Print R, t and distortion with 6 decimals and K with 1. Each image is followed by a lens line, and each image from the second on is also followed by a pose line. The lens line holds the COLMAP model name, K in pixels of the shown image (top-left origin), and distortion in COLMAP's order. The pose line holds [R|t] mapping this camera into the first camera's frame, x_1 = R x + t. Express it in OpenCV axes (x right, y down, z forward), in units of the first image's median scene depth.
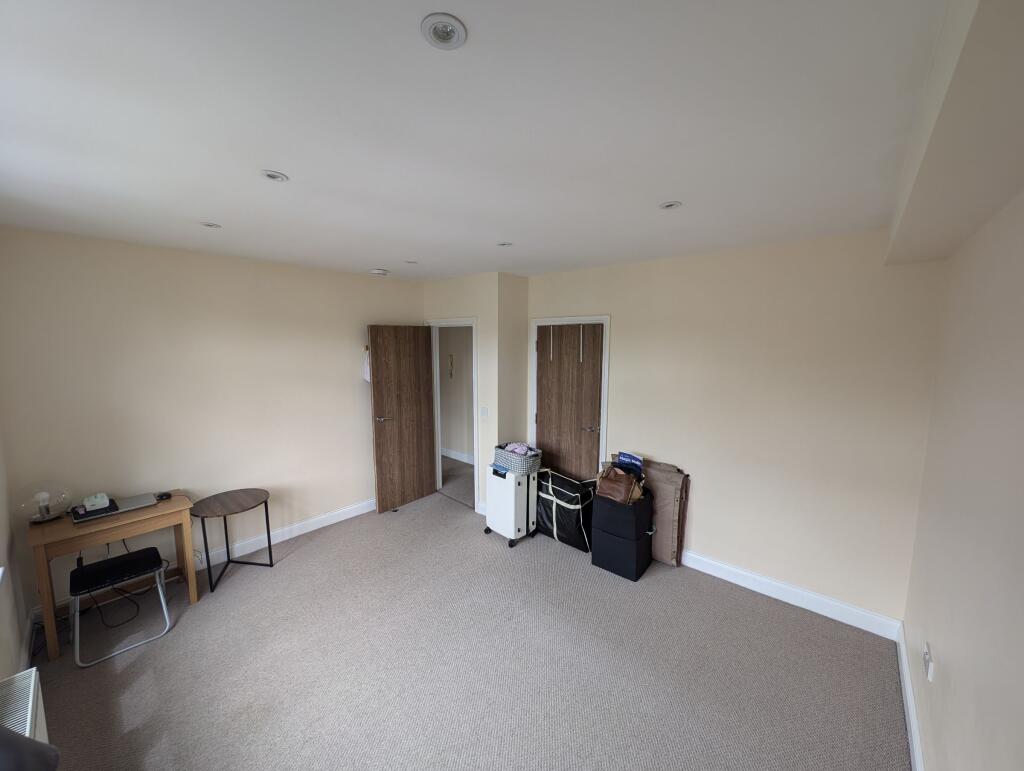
lens RADIAL K [[384.4, 0, 515.2], [0, 384.4, 387.9], [0, 0, 1]] dist [-0.002784, -0.000082]
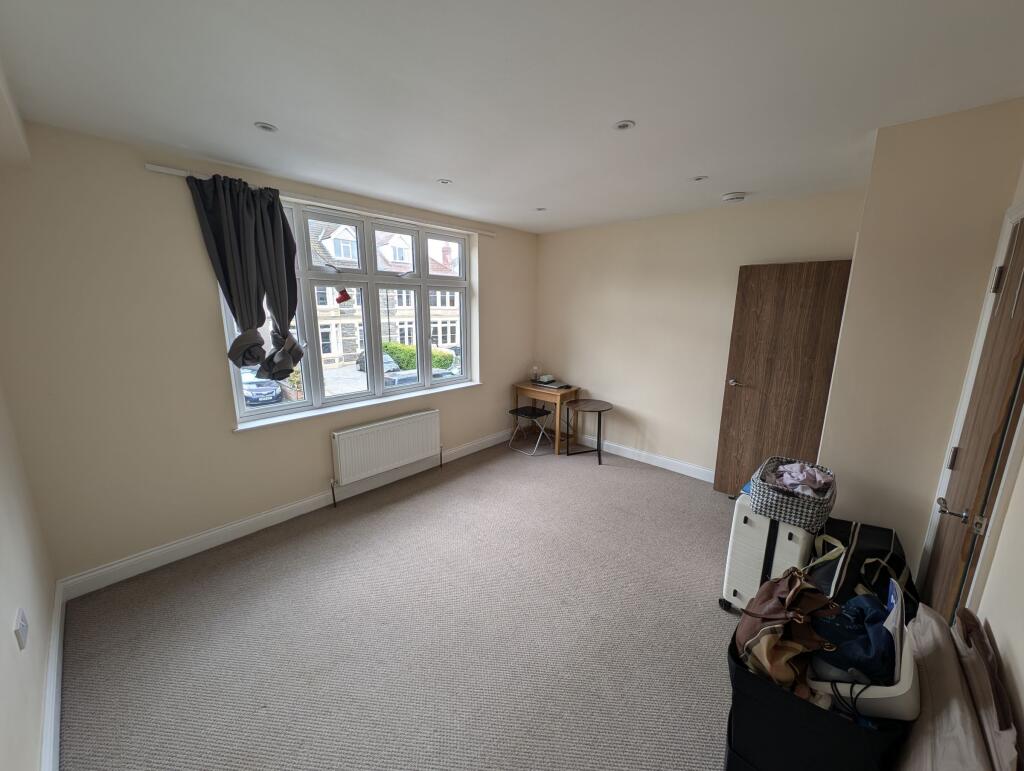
lens RADIAL K [[384.4, 0, 518.5], [0, 384.4, 387.1], [0, 0, 1]] dist [-0.002784, -0.000082]
pose [[-0.031032, 0.202833, -0.978722, 0.474560], [-0.130304, 0.970016, 0.205160, -0.018786], [0.990988, 0.133897, -0.003672, 0.543993]]
